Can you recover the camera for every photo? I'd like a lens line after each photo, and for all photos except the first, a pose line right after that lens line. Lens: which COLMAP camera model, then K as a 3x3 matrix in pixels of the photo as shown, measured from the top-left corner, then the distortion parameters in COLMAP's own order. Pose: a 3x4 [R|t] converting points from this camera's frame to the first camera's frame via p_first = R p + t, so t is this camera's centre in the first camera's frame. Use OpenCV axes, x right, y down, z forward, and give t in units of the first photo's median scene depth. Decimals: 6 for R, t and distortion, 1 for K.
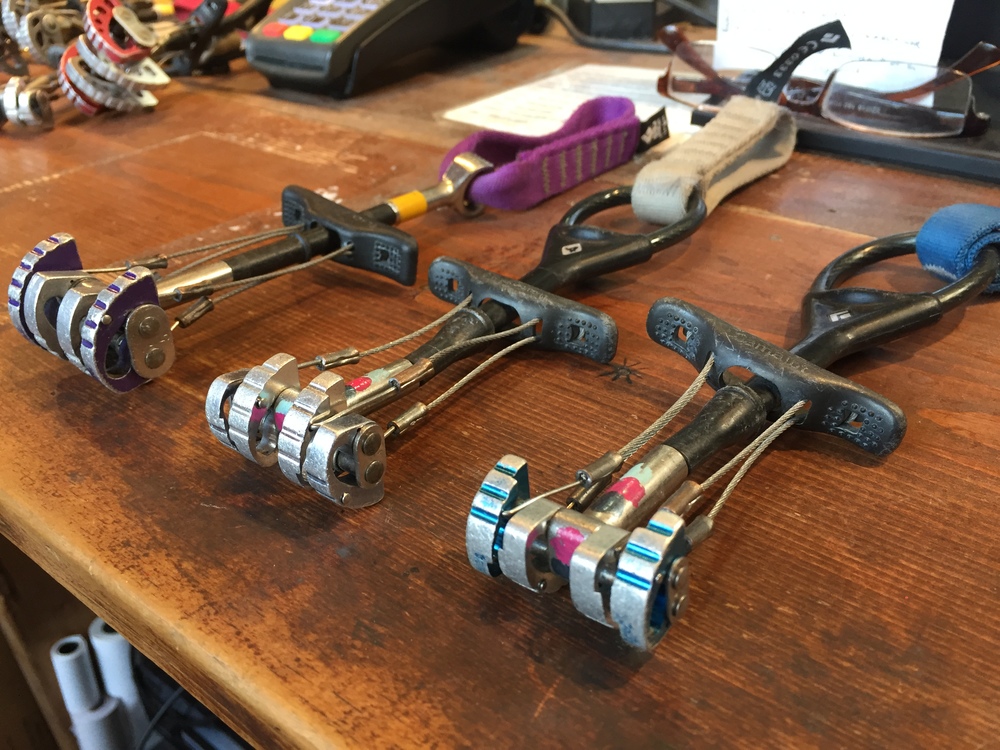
lens RADIAL K [[883.3, 0, 496.4], [0, 883.3, 367.9], [0, 0, 1]] dist [0.050633, -0.060068]
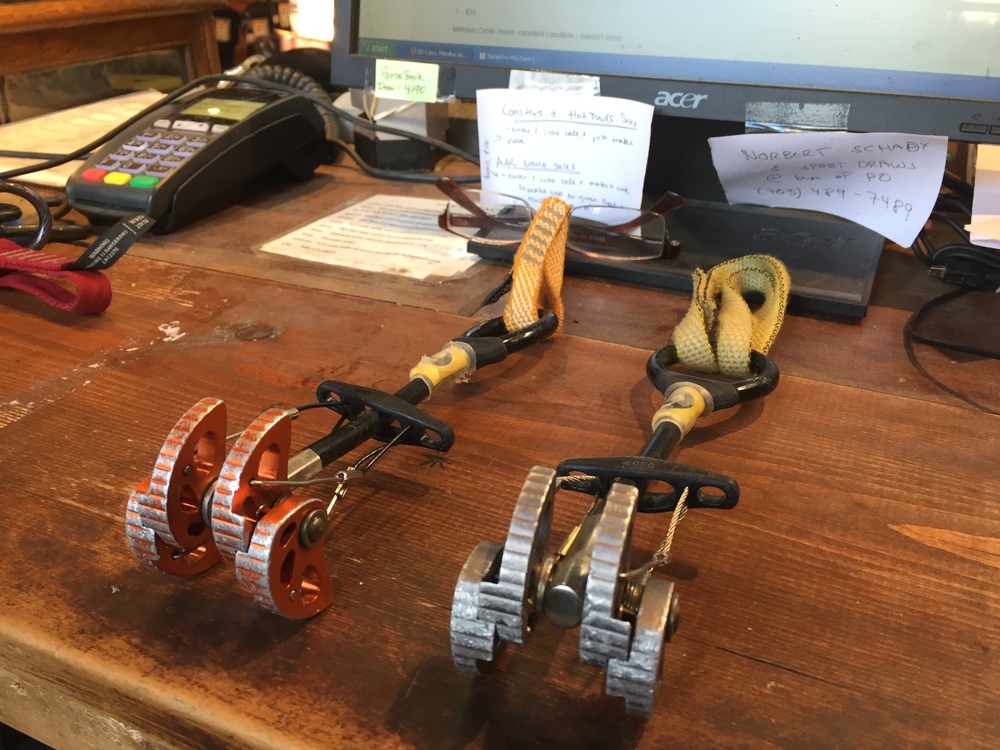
lens RADIAL K [[883.3, 0, 505.0], [0, 883.3, 370.0], [0, 0, 1]] dist [0.050633, -0.060068]
pose [[0.968044, -0.073945, 0.239632, -0.088732], [0.092024, 0.993624, -0.065137, -0.042930], [-0.233288, 0.085107, 0.968676, -0.439465]]
